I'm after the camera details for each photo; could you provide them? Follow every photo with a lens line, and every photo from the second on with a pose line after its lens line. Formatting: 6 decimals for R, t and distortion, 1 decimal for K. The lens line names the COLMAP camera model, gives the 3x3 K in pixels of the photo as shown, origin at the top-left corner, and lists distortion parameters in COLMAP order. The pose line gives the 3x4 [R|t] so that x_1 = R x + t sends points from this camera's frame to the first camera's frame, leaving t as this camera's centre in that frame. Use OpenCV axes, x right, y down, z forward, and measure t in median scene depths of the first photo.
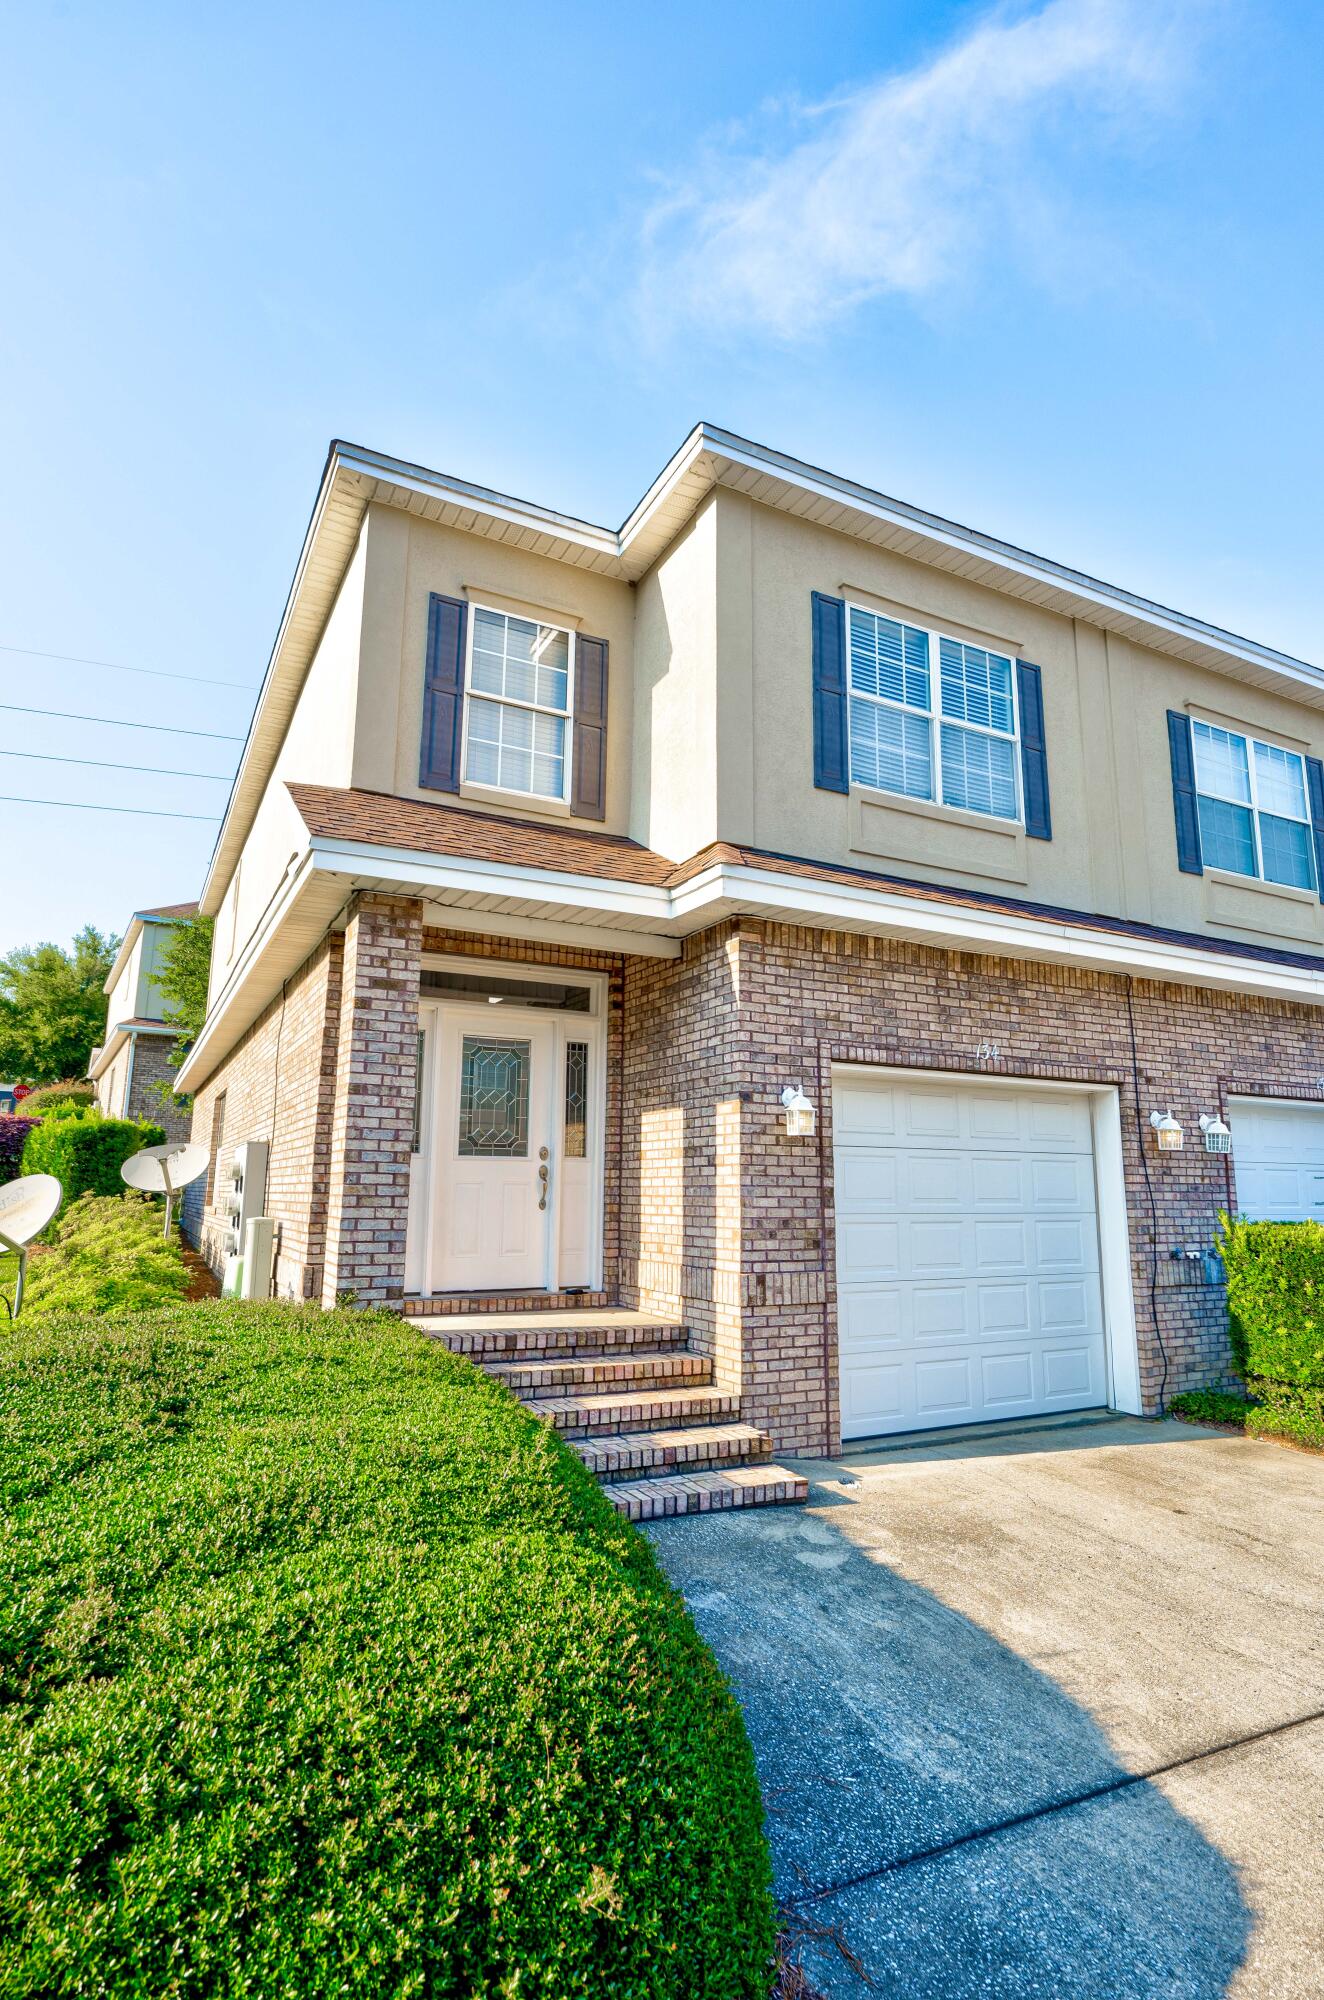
lens RADIAL K [[1025.4, 0, 662.0], [0, 1025.4, 1000.0], [0, 0, 1]] dist [-0.000528, -0.000113]
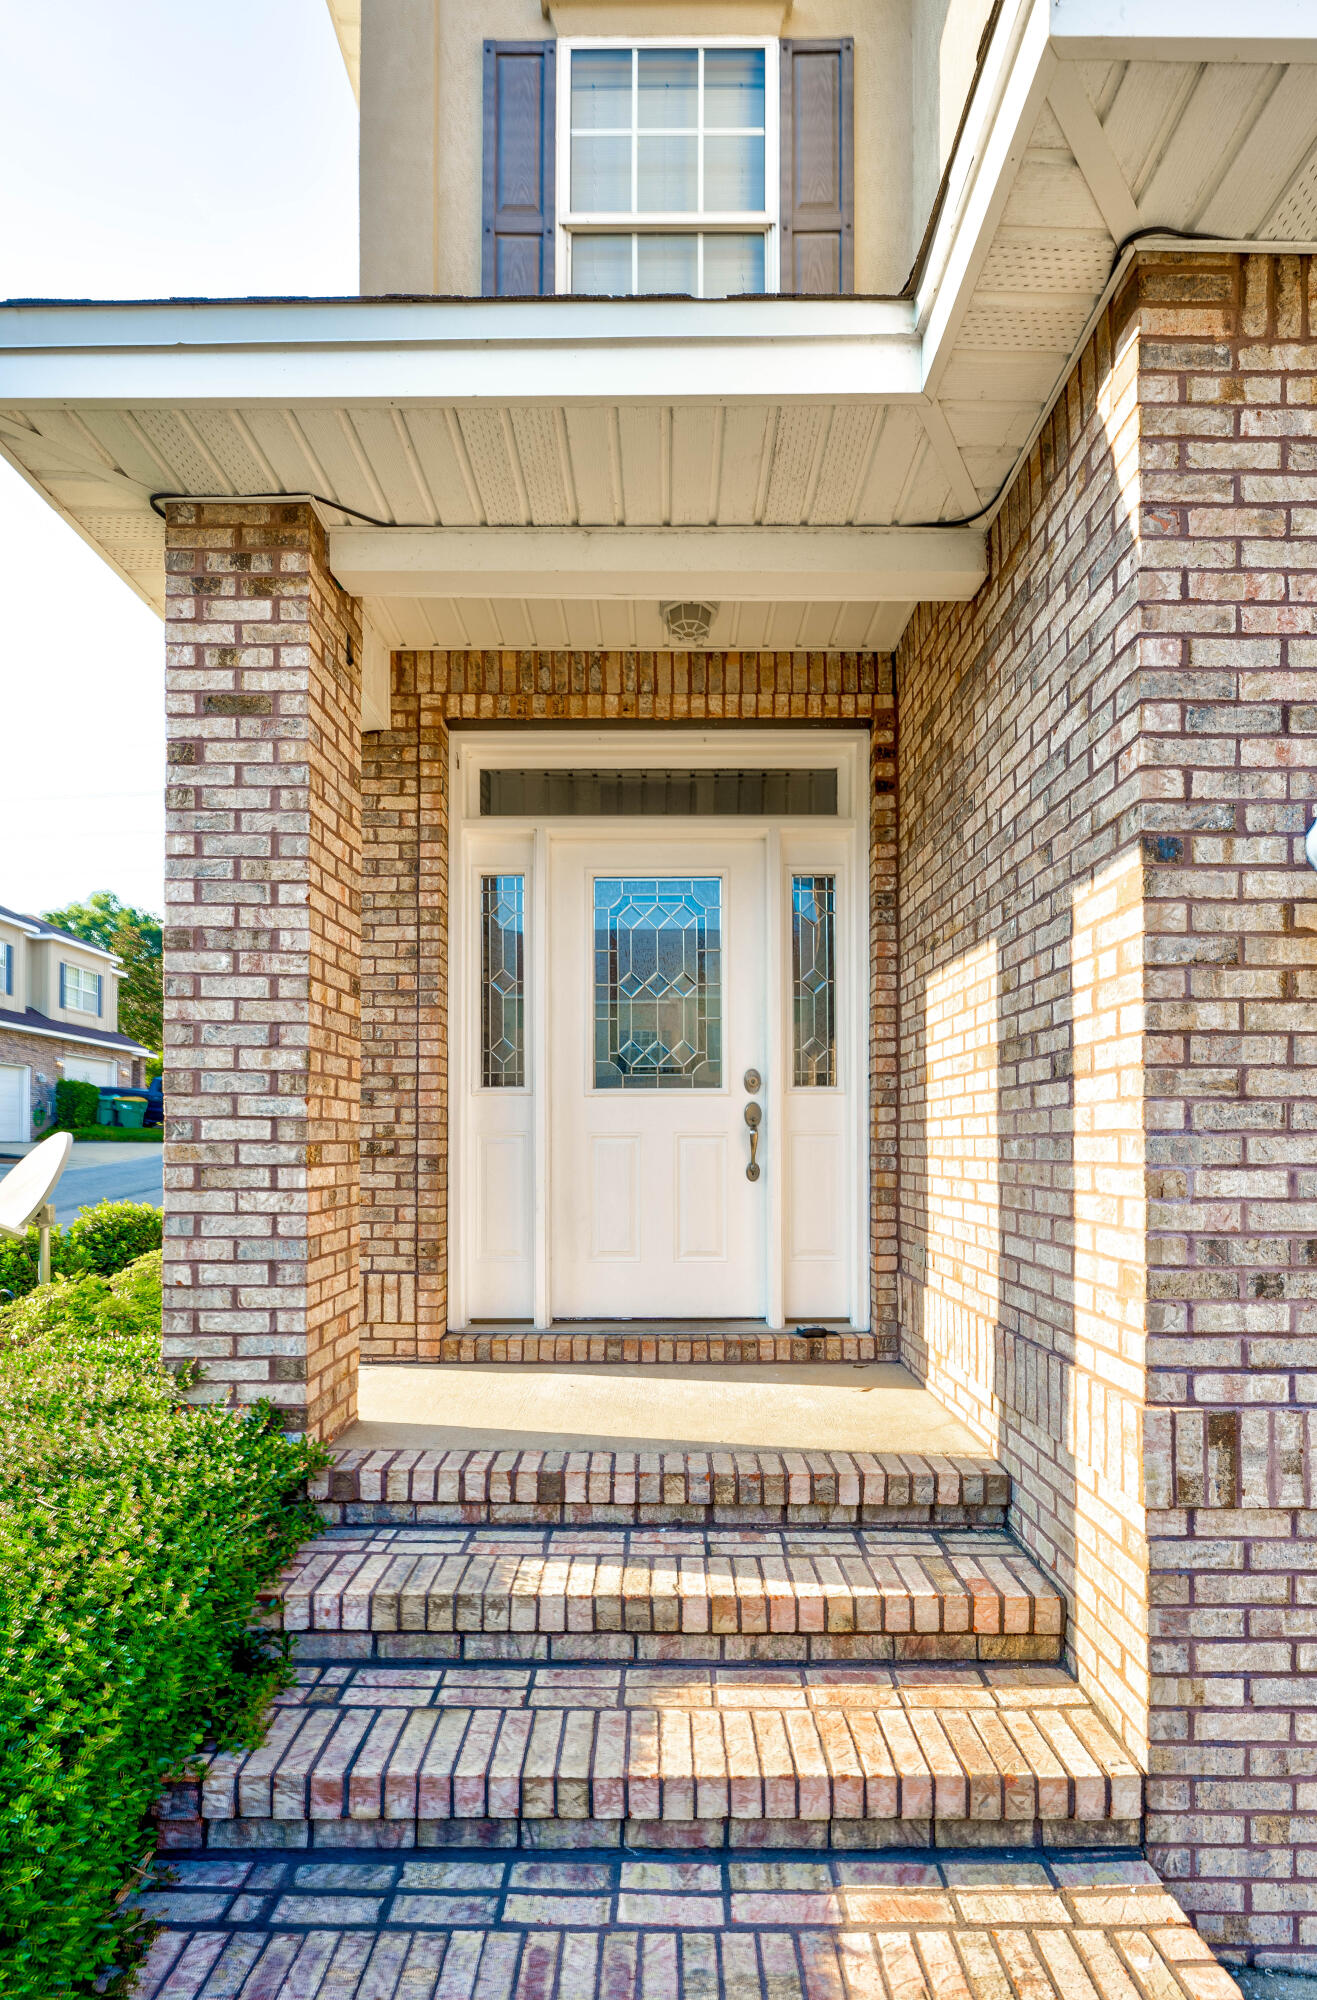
lens RADIAL K [[864.3, 0, 652.8], [0, 864.3, 1133.6], [0, 0, 1]] dist [-0.002528, 0.000209]
pose [[0.882847, -0.014790, -0.469427, 0.059625], [0.095223, 0.984382, 0.148070, 0.113341], [0.459906, -0.175424, 0.870467, 0.620210]]
